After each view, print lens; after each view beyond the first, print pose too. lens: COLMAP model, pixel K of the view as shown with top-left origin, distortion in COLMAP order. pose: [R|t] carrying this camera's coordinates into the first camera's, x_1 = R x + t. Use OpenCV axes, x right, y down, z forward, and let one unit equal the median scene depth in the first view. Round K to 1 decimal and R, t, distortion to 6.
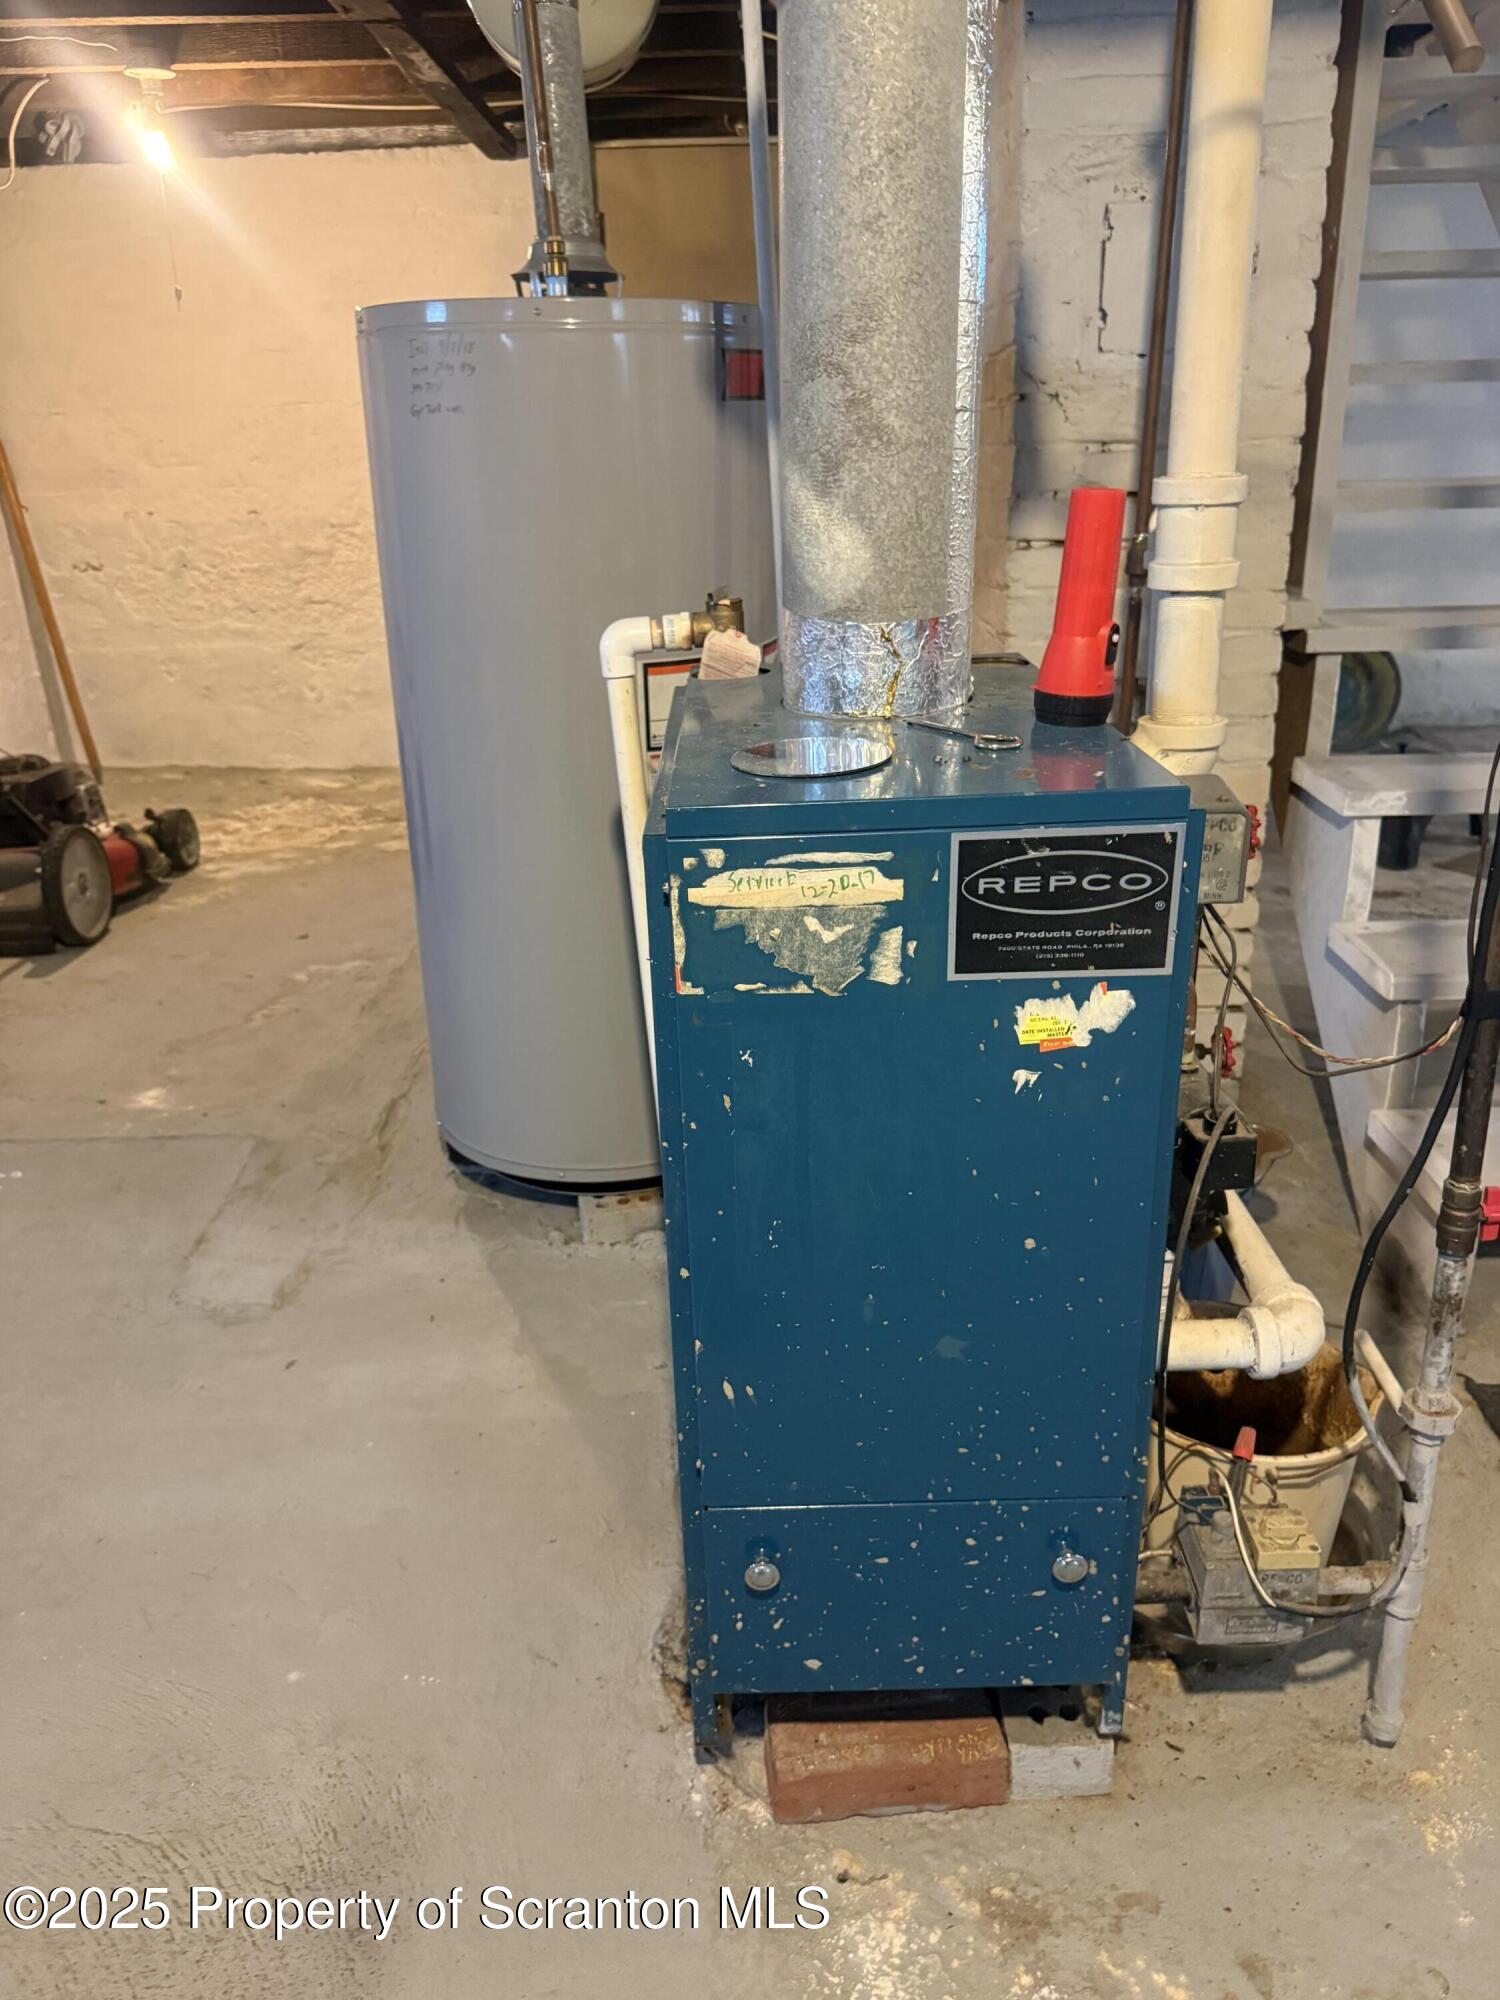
lens RADIAL K [[1404.1, 0, 750.4], [0, 1404.1, 1001.2], [0, 0, 1]] dist [0.011155, 0.000564]
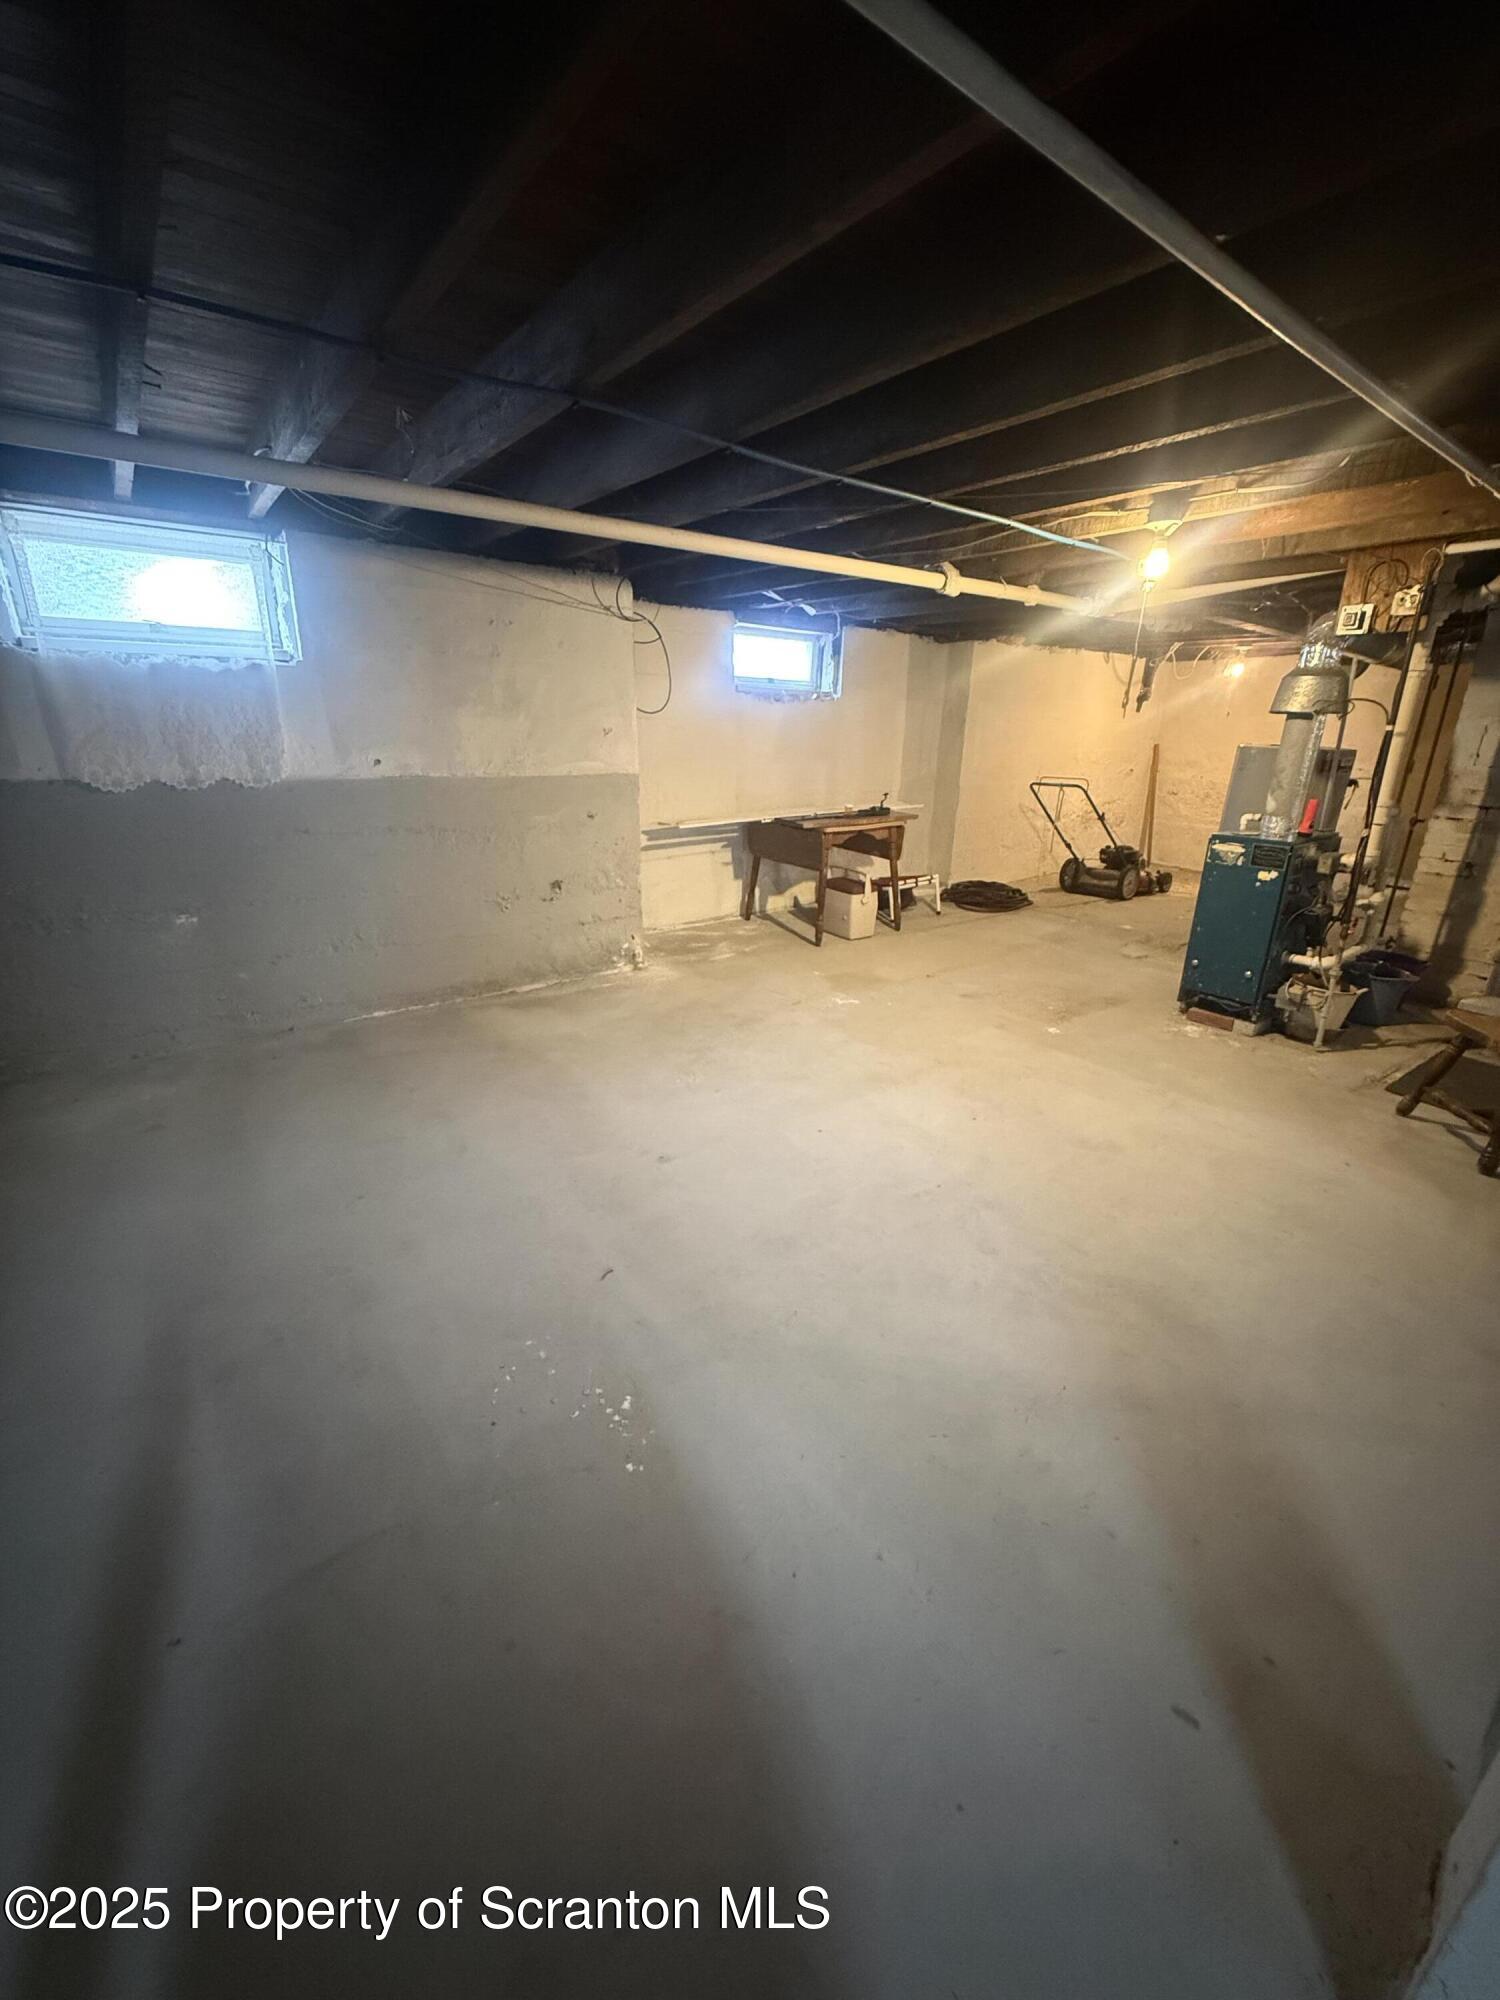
lens RADIAL K [[801.5, 0, 751.8], [0, 801.5, 993.2], [0, 0, 1]] dist [0.000689, 0.000040]
pose [[0.602545, 0.289815, -0.743604, 0.884079], [-0.326062, 0.939821, 0.102081, 0.479079], [0.728439, 0.180953, 0.660782, -1.611409]]
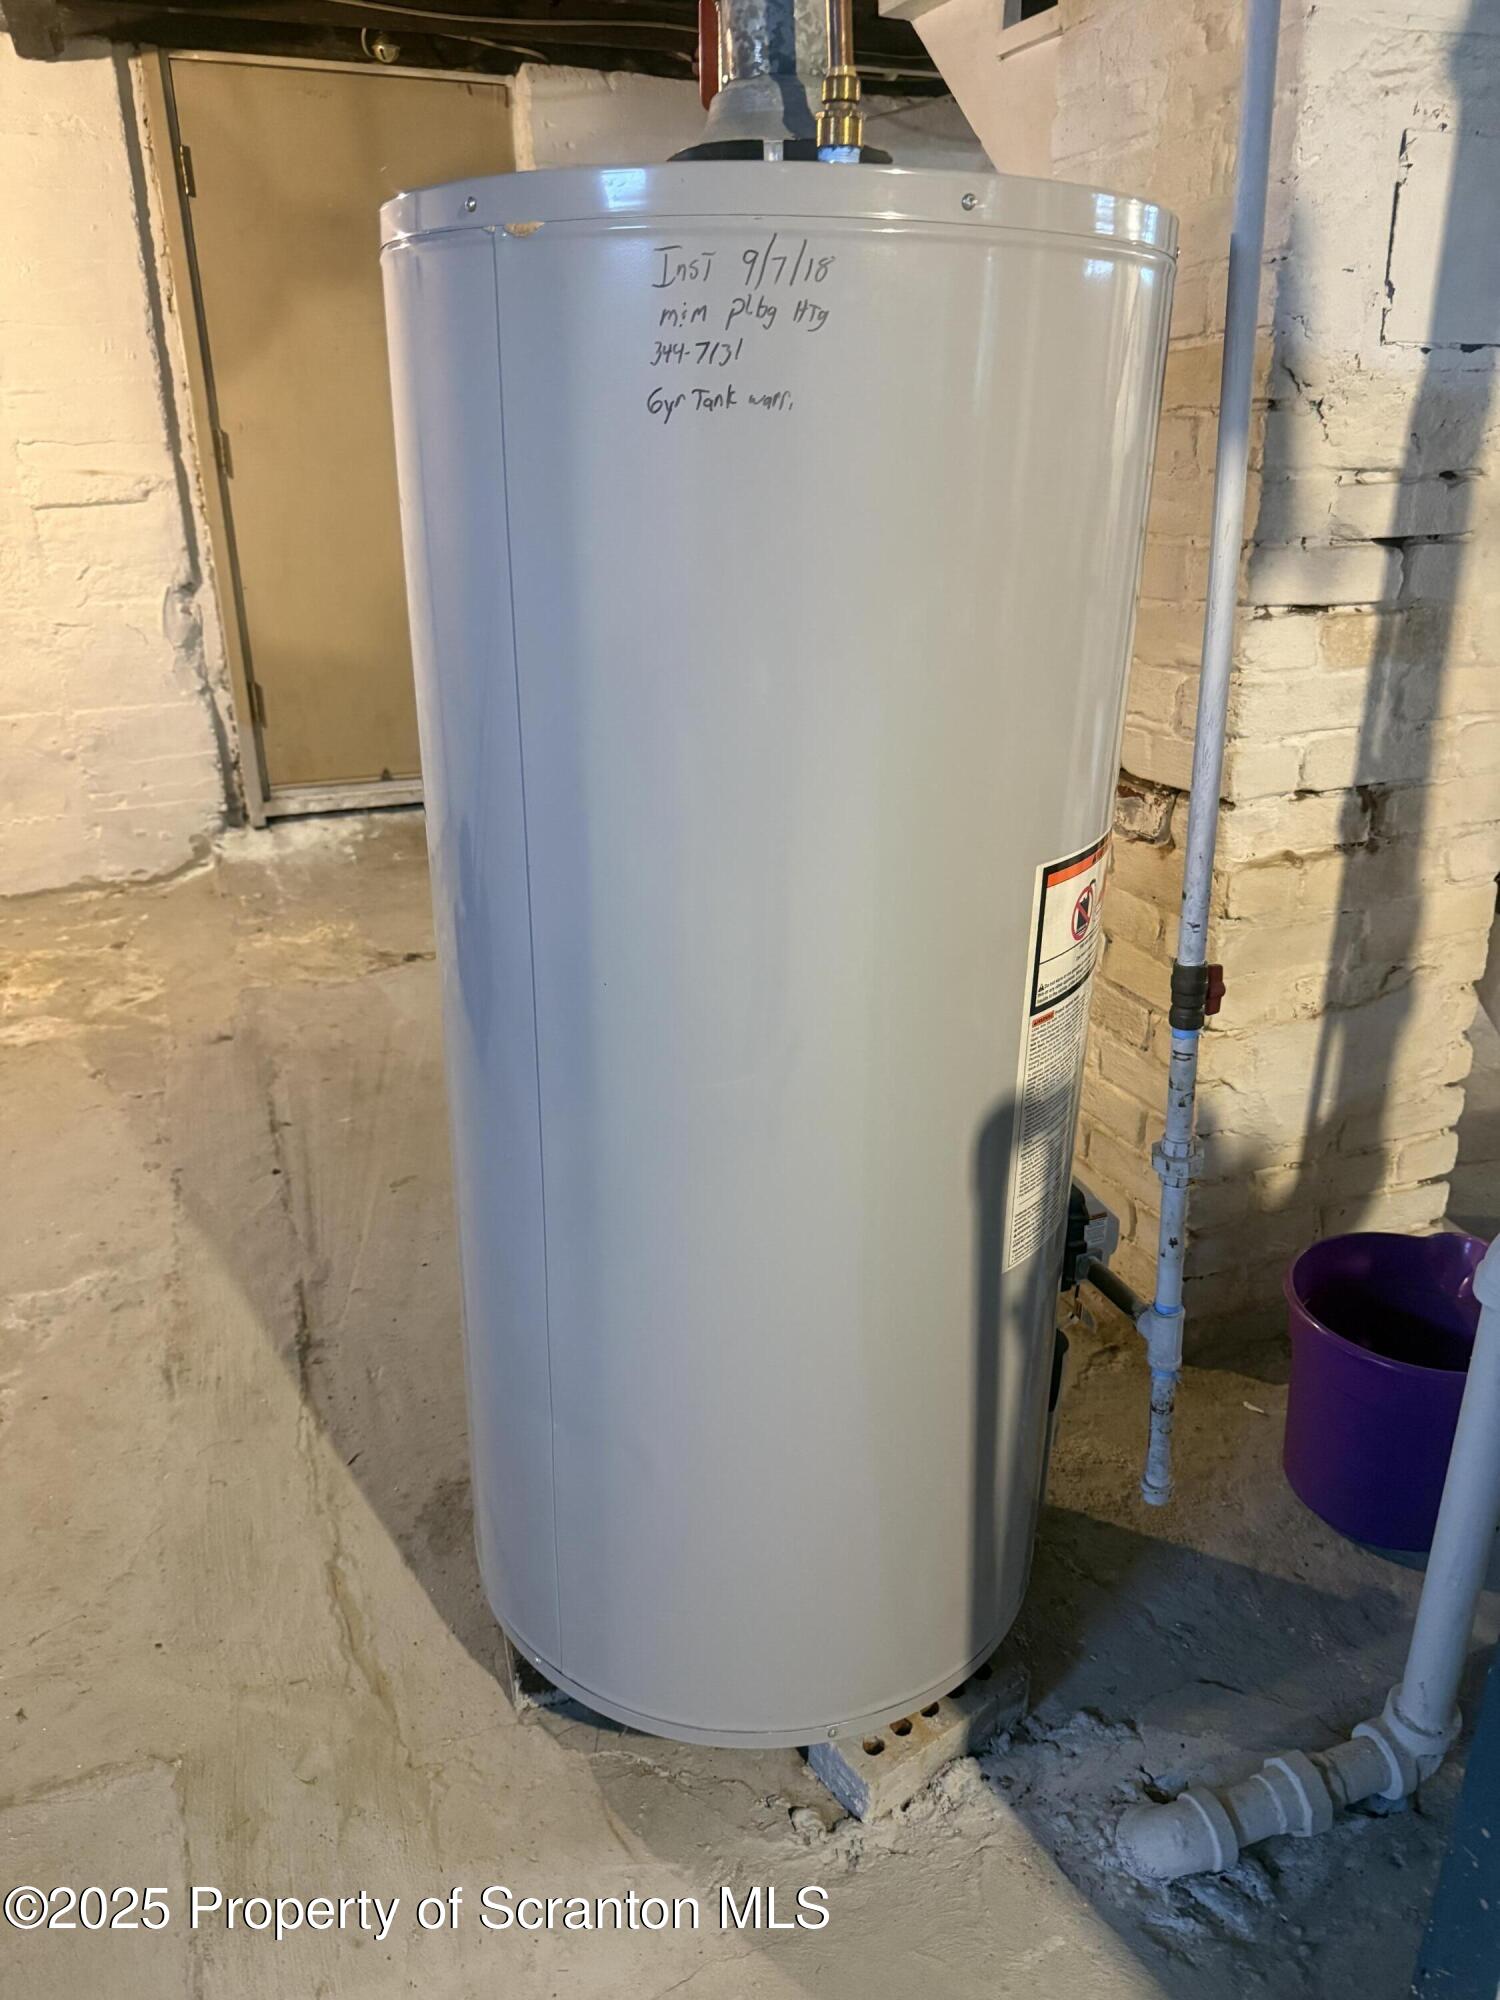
lens RADIAL K [[1404.1, 0, 750.2], [0, 1404.1, 994.4], [0, 0, 1]] dist [0.011155, 0.000564]
pose [[0.924278, -0.127177, 0.359911, -0.340153], [0.131709, 0.991216, 0.012015, -0.187200], [-0.358277, 0.036298, 0.932909, 0.465118]]
